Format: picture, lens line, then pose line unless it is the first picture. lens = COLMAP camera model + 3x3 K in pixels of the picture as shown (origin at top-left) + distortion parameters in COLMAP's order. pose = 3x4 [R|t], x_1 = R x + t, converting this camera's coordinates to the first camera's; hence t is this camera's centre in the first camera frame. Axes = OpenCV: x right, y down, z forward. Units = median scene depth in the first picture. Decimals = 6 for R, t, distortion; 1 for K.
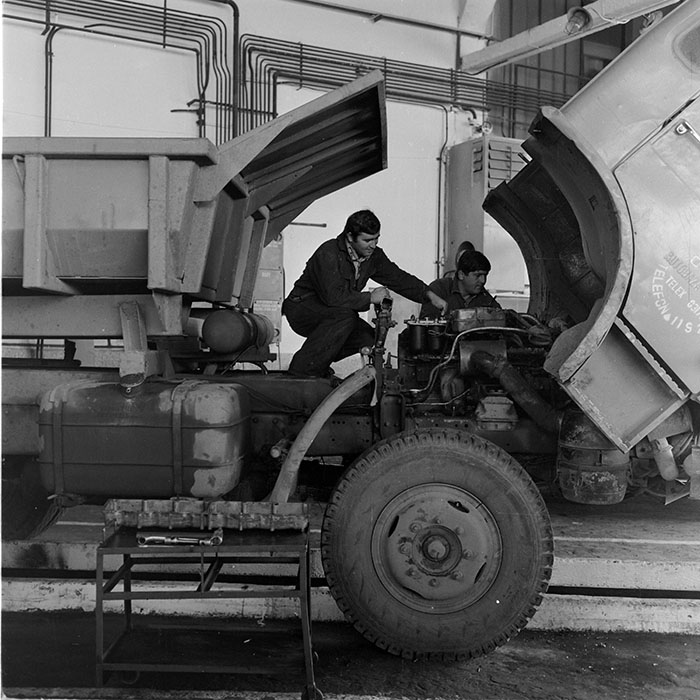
lens RADIAL K [[1094.1, 0, 466.2], [0, 1094.1, 350.6], [0, 0, 1]] dist [0.092780, -0.189738]
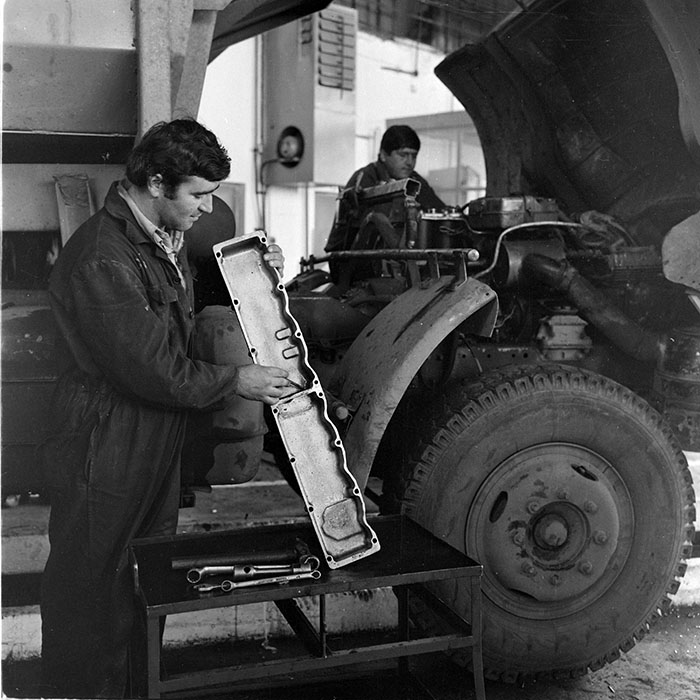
lens RADIAL K [[957.5, 0, 350.0], [0, 957.5, 350.0], [0, 0, 1]] dist [0.011756, 0.045023]
pose [[0.953864, -0.033334, 0.298383, -0.335024], [0.003240, 0.994903, 0.100788, -0.001031], [-0.300222, -0.095171, 0.949110, 0.457659]]
